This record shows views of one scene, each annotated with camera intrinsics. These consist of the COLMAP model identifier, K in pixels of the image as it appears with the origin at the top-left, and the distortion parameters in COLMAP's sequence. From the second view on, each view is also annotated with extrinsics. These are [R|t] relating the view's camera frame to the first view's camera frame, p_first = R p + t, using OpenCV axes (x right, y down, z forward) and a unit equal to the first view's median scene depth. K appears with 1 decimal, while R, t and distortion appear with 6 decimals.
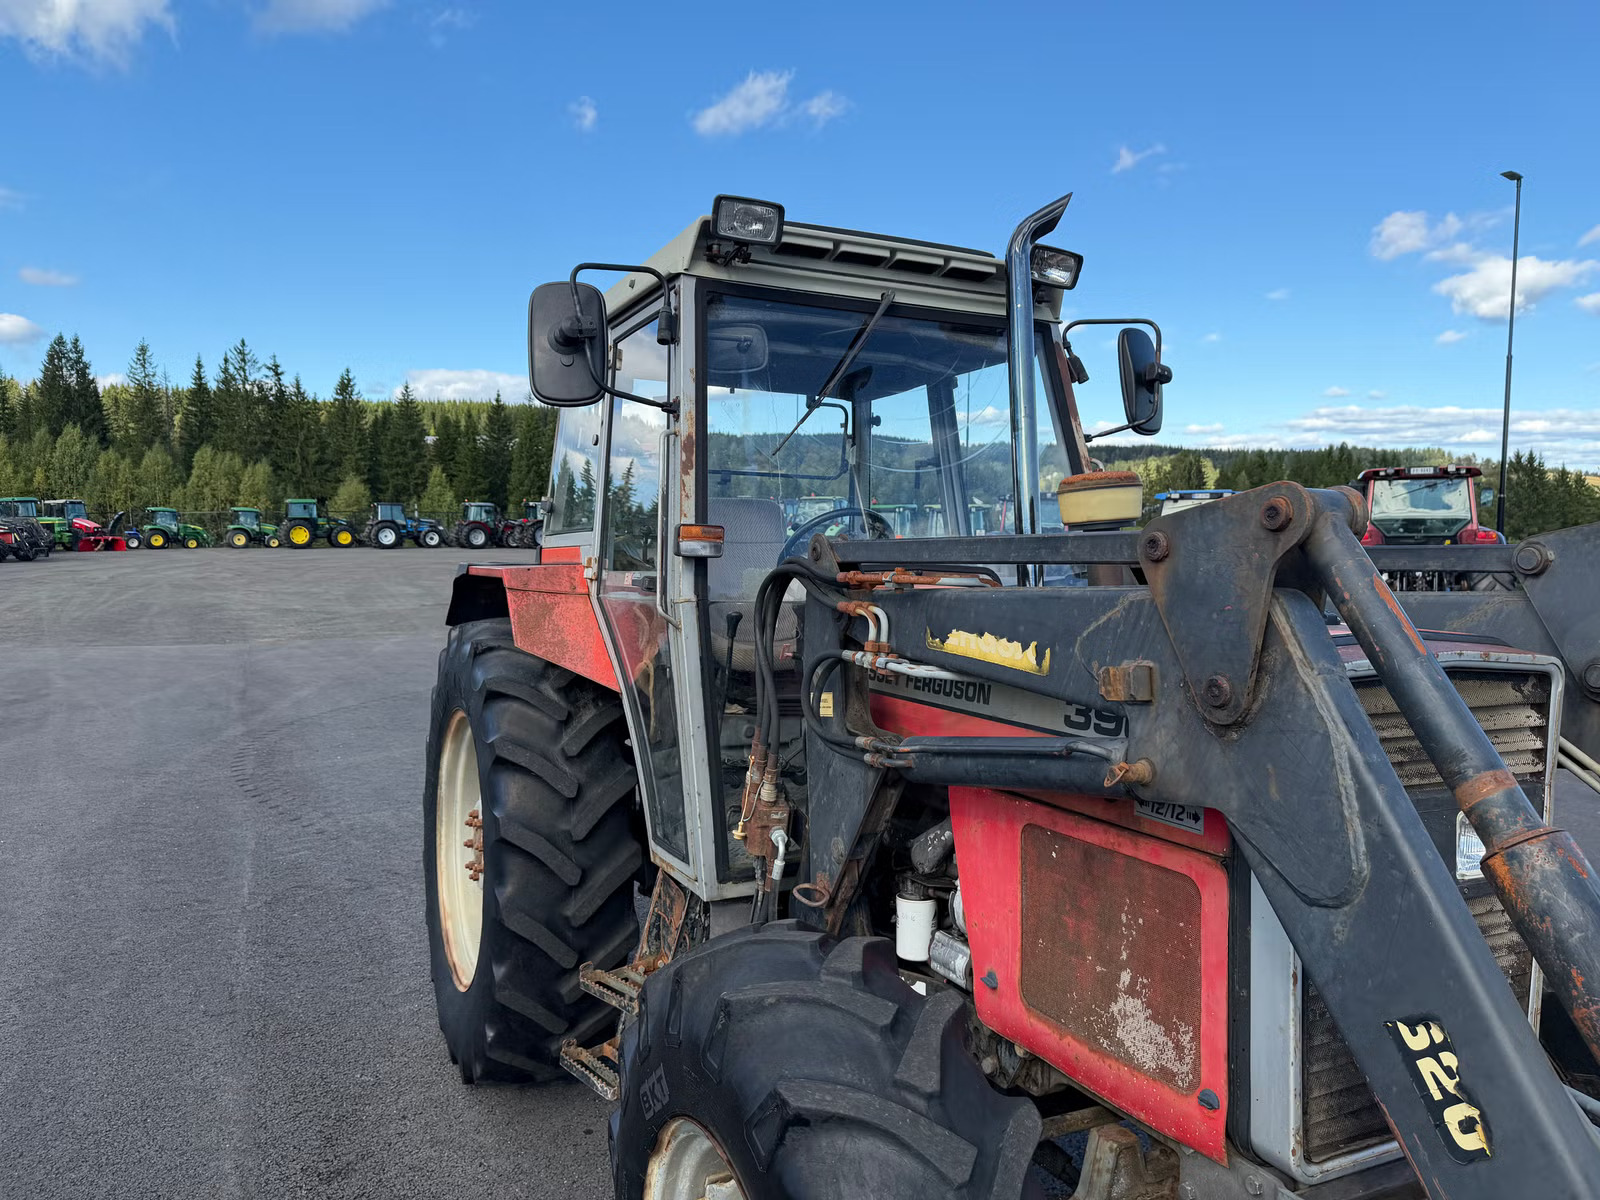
lens RADIAL K [[1116.5, 0, 792.1], [0, 1116.5, 597.0], [0, 0, 1]] dist [0.108016, -0.155384]
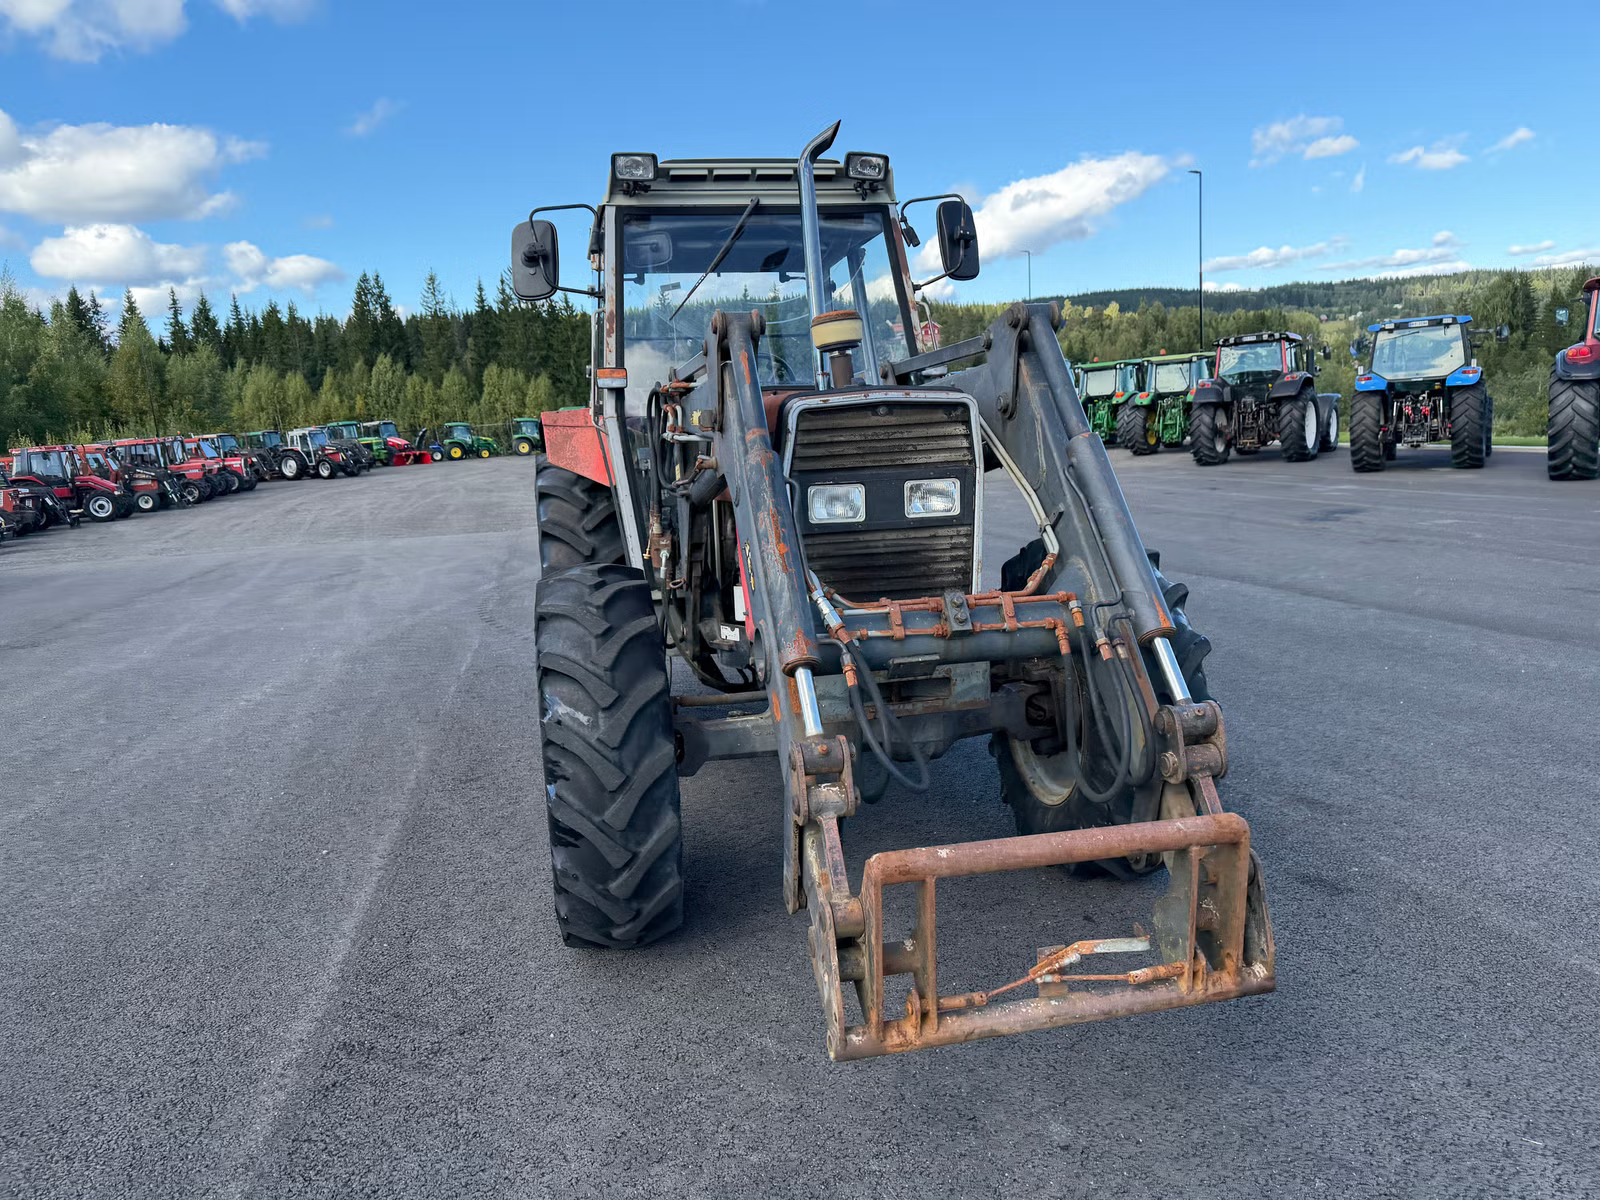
lens RADIAL K [[1127.5, 0, 789.7], [0, 1127.5, 606.0], [0, 0, 1]] dist [0.058525, -0.089002]
pose [[0.970663, -0.034077, -0.238018, 0.409372], [0.060087, 0.992876, 0.102894, 0.093739], [0.232816, -0.114178, 0.965795, -0.423268]]
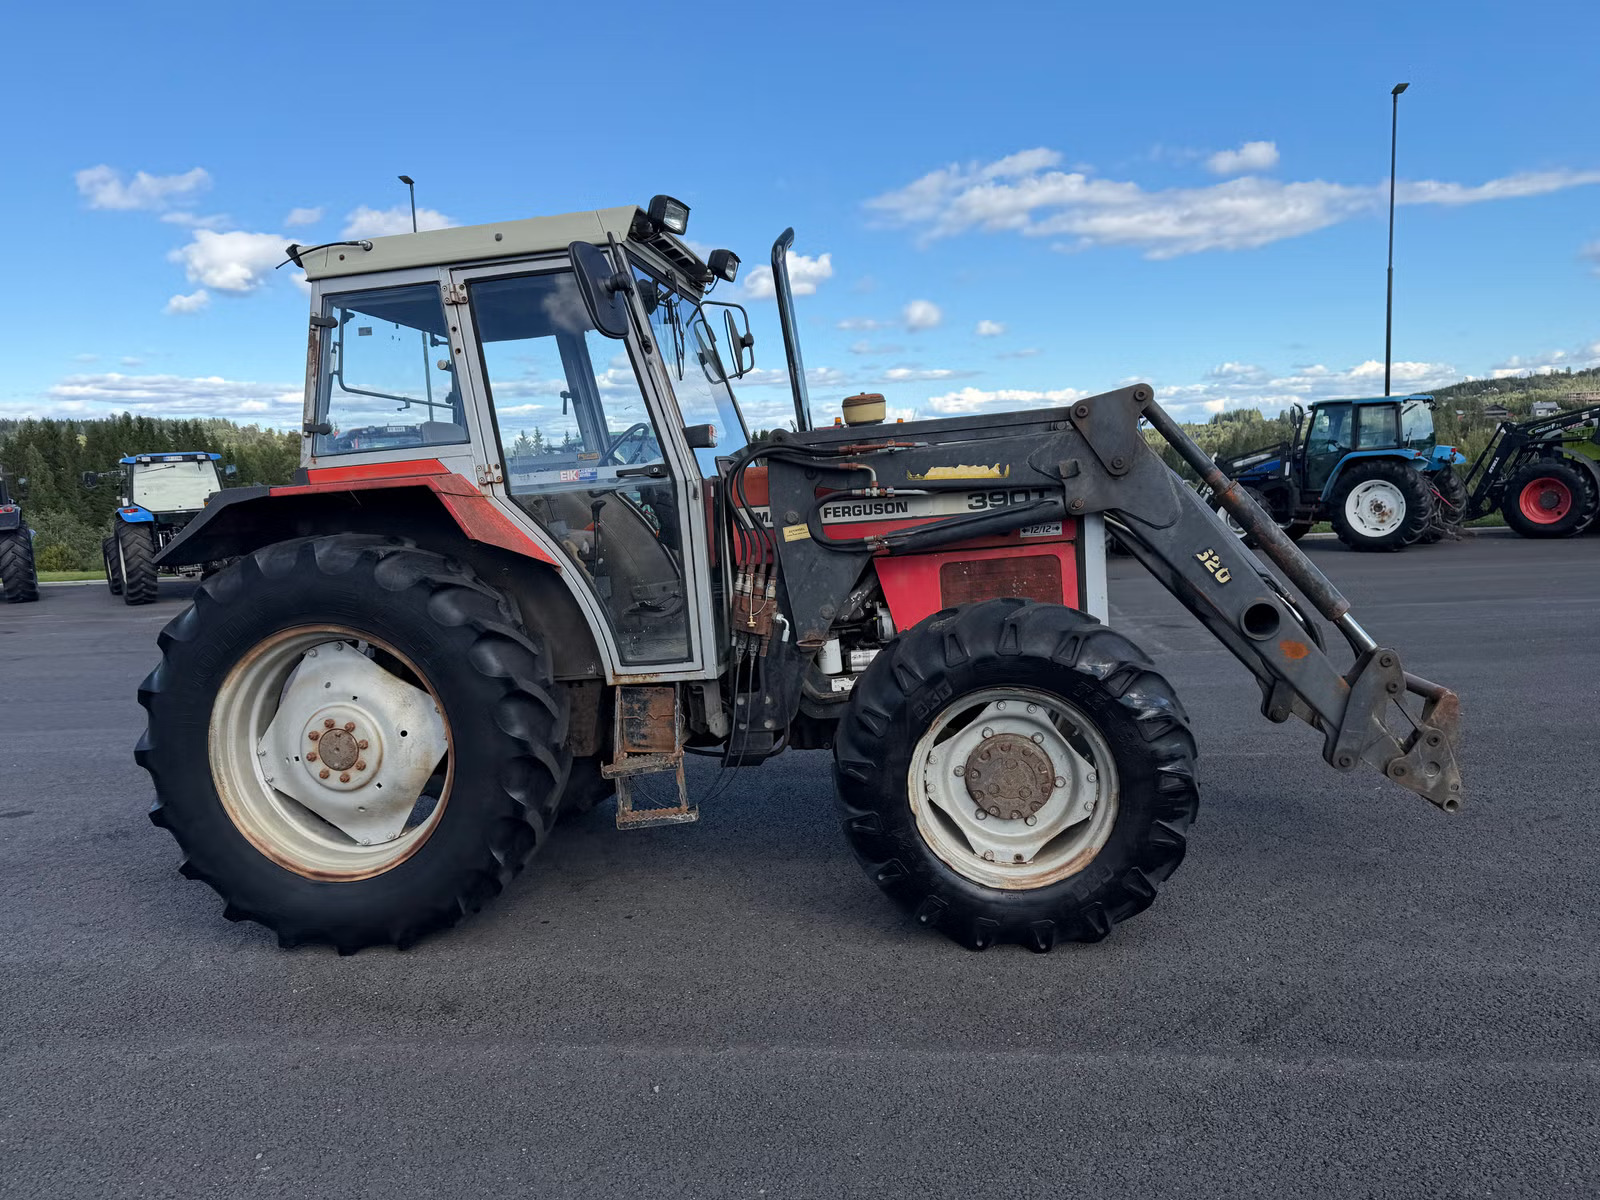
lens RADIAL K [[1122.9, 0, 794.9], [0, 1122.9, 609.8], [0, 0, 1]] dist [0.080477, -0.122166]
pose [[0.559084, -0.137970, 0.817551, -0.953404], [0.108422, 0.989756, 0.092887, 0.039556], [-0.821991, 0.036709, 0.568316, 0.044910]]
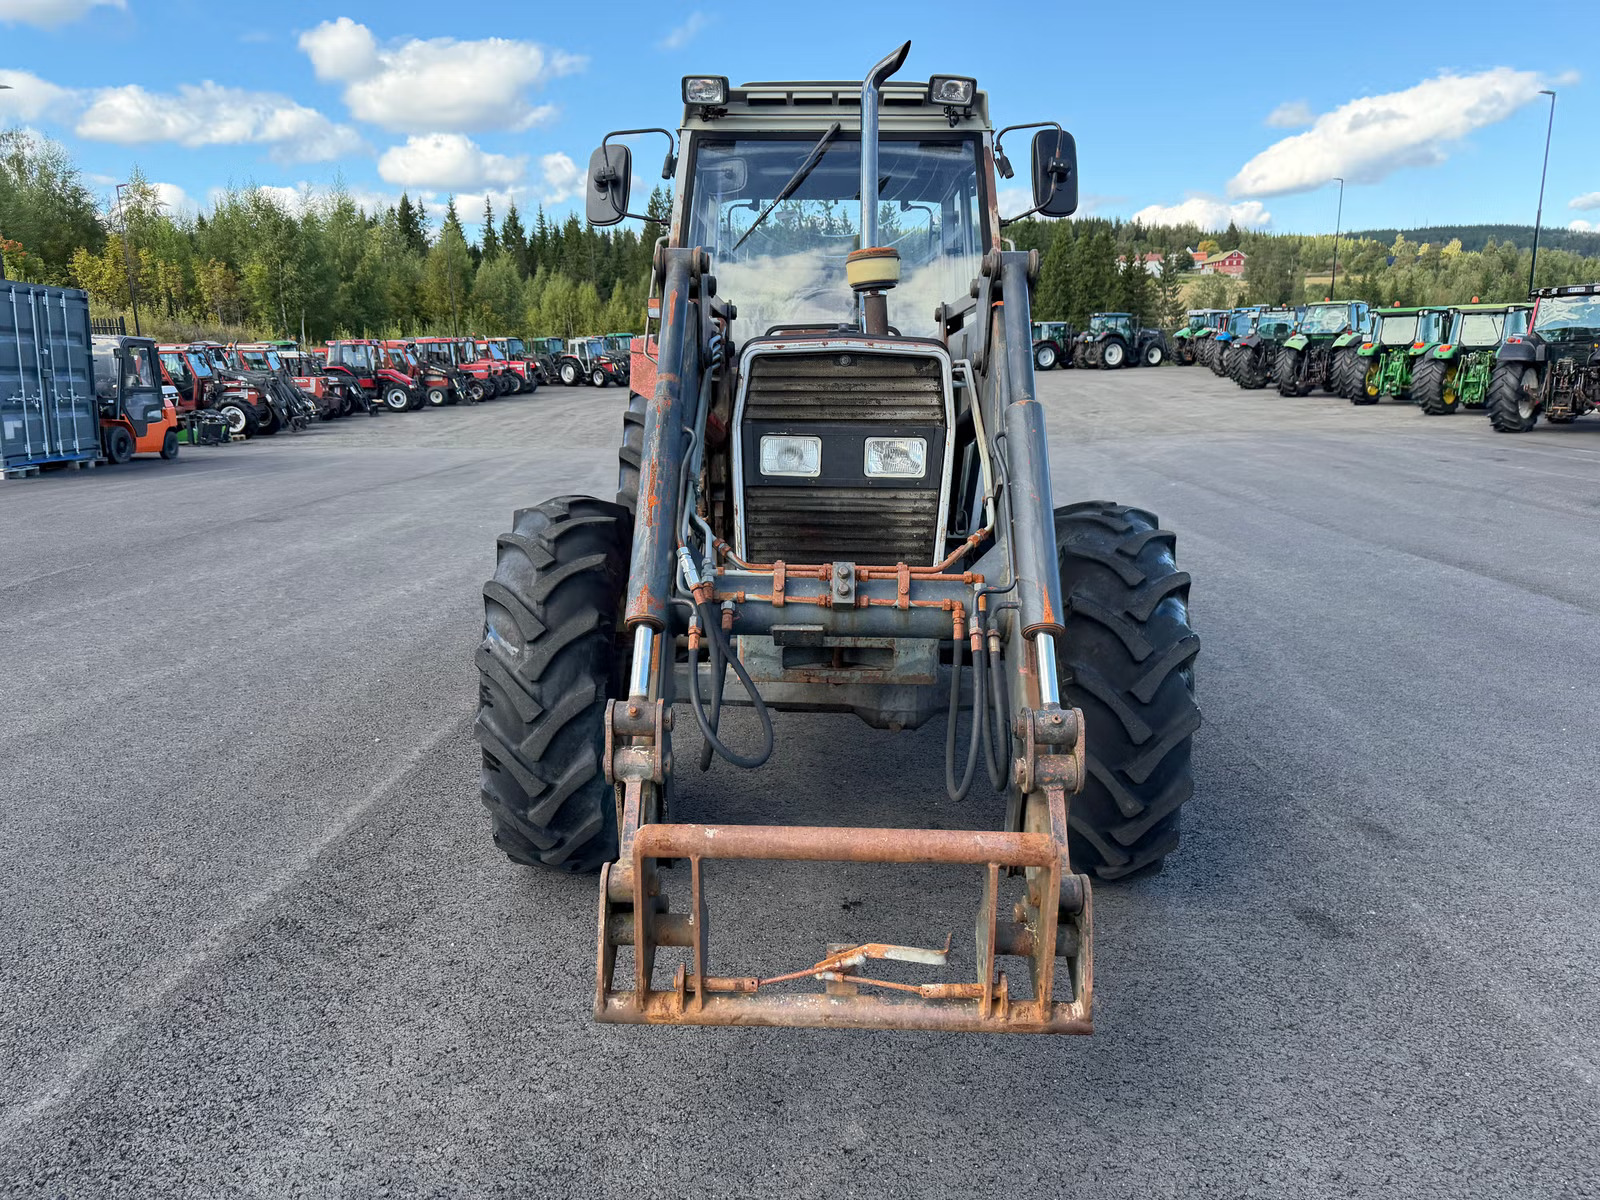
lens RADIAL K [[1124.3, 0, 789.1], [0, 1124.3, 609.0], [0, 0, 1]] dist [0.068280, -0.102012]
pose [[0.891796, 0.081029, -0.445122, 0.627015], [-0.008405, 0.986629, 0.162765, 0.082711], [0.452359, -0.141412, 0.880553, -0.312181]]
